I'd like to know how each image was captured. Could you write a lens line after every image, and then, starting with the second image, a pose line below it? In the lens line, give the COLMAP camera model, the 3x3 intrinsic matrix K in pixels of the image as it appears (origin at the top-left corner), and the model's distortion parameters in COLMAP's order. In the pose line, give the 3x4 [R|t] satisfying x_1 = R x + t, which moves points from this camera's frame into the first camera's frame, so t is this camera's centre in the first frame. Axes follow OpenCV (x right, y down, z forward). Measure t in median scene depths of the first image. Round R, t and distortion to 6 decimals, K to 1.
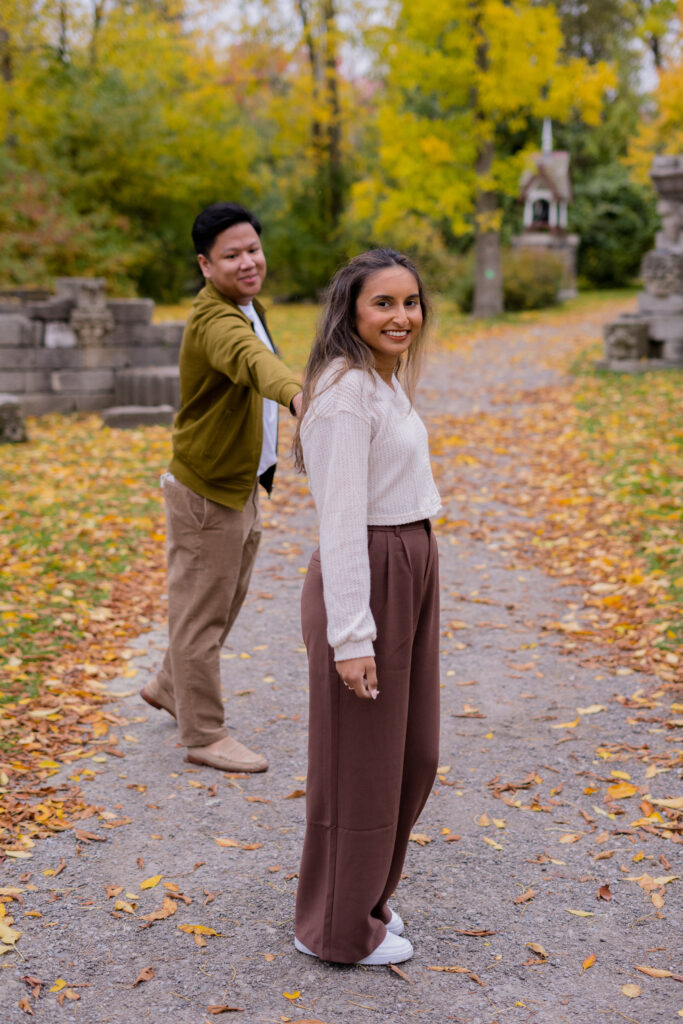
lens RADIAL K [[1497.0, 0, 342.1], [0, 1497.0, 486.6], [0, 0, 1]] dist [0.003028, -0.019369]
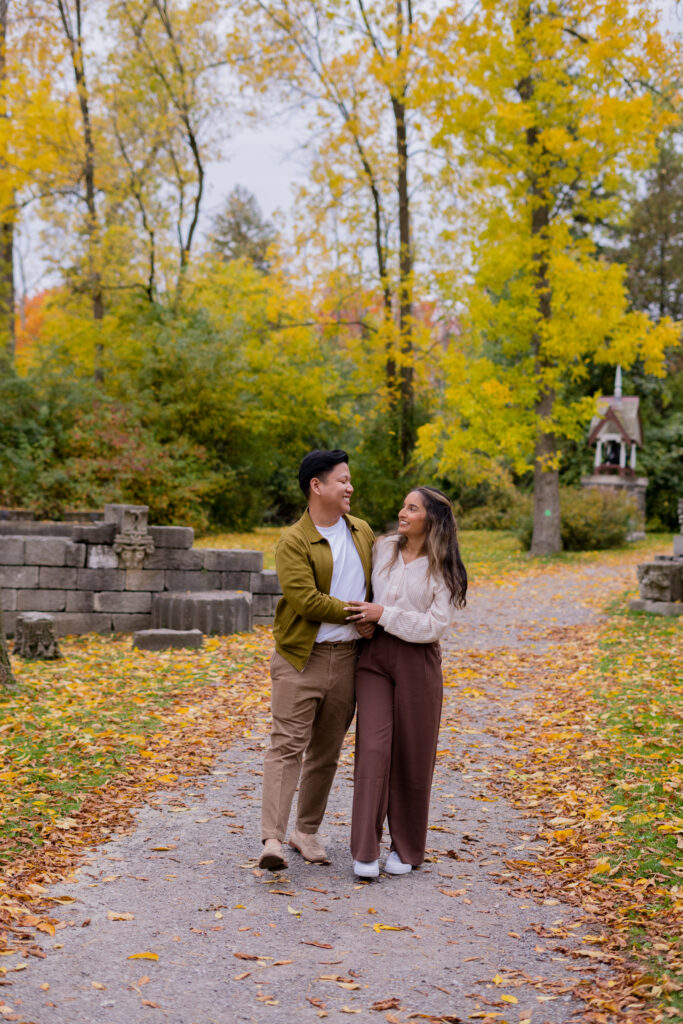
lens RADIAL K [[1497.0, 0, 342.1], [0, 1497.0, 486.6], [0, 0, 1]] dist [0.003028, -0.019369]
pose [[0.997324, 0.031526, -0.065967, 0.061852], [-0.041281, 0.987489, -0.152186, 0.002708], [0.060344, 0.154502, 0.986148, -0.037706]]
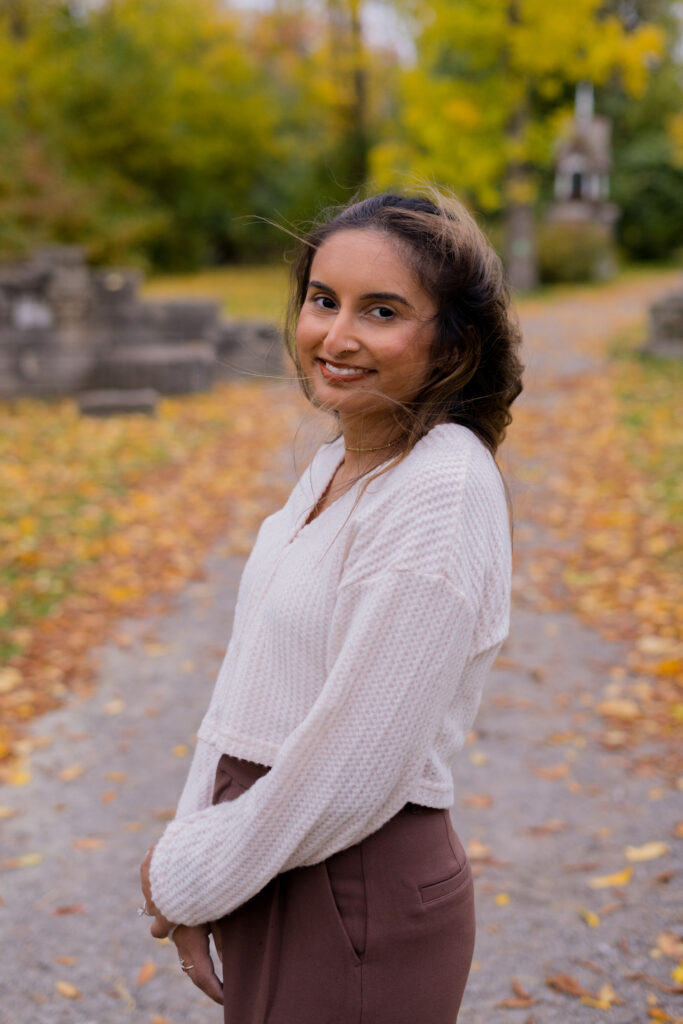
lens RADIAL K [[1497.0, 0, 342.1], [0, 1497.0, 486.6], [0, 0, 1]] dist [0.003028, -0.019369]
pose [[0.999745, 0.010300, -0.020092, 0.018201], [-0.009952, 0.999801, 0.017302, -0.019846], [0.020266, -0.017098, 0.999648, 0.154786]]
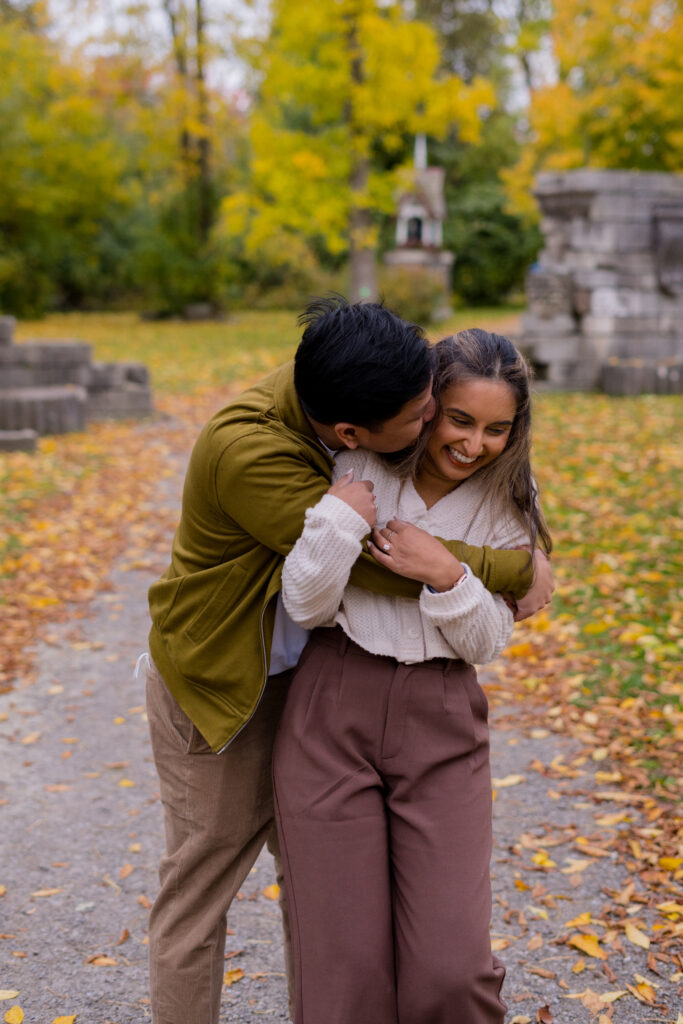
lens RADIAL K [[1520.5, 0, 315.0], [0, 1520.5, 461.2], [0, 0, 1]] dist [-0.007171, 0.004694]
pose [[0.997555, 0.000079, 0.069888, -0.007020], [0.001955, 0.999576, -0.029036, -0.008928], [-0.069860, 0.029102, 0.997132, 0.051067]]
